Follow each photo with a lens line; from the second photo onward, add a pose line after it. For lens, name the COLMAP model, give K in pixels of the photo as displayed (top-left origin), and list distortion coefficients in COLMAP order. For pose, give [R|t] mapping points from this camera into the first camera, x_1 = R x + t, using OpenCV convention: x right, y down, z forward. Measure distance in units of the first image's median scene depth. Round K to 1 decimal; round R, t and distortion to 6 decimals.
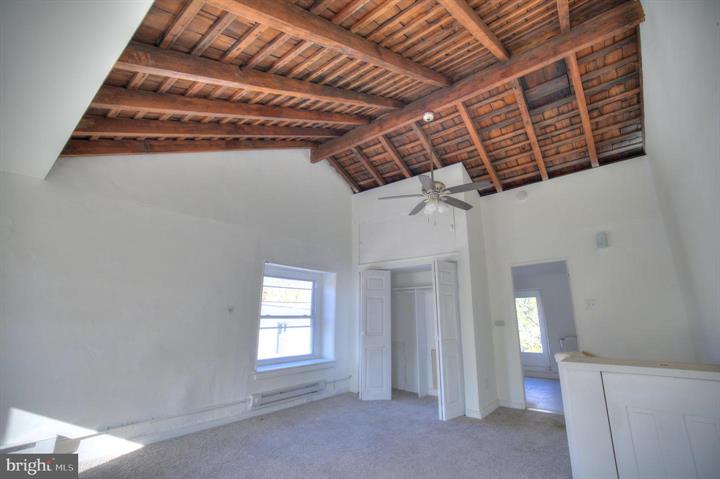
lens RADIAL K [[313.6, 0, 363.8], [0, 313.6, 241.4], [0, 0, 1]] dist [-0.011182, 0.004107]
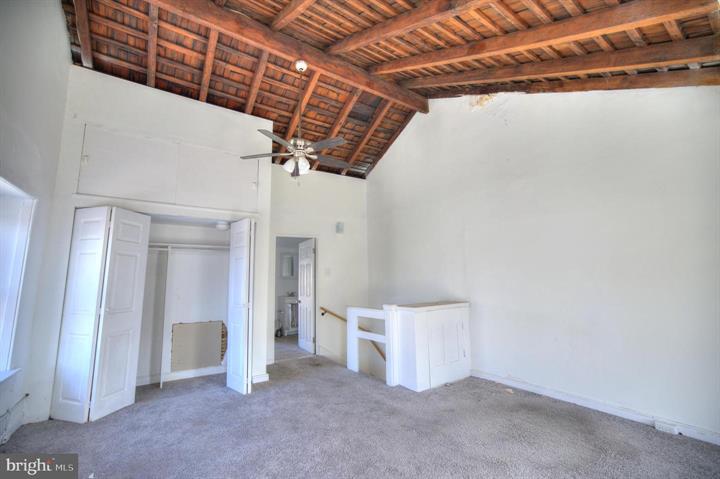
lens RADIAL K [[313.6, 0, 362.7], [0, 313.6, 238.0], [0, 0, 1]] dist [-0.011182, 0.004107]
pose [[0.295122, 0.126705, 0.947021, -0.502664], [-0.209222, 0.975683, -0.065339, 0.104659], [-0.932271, -0.178854, 0.314455, 0.426181]]
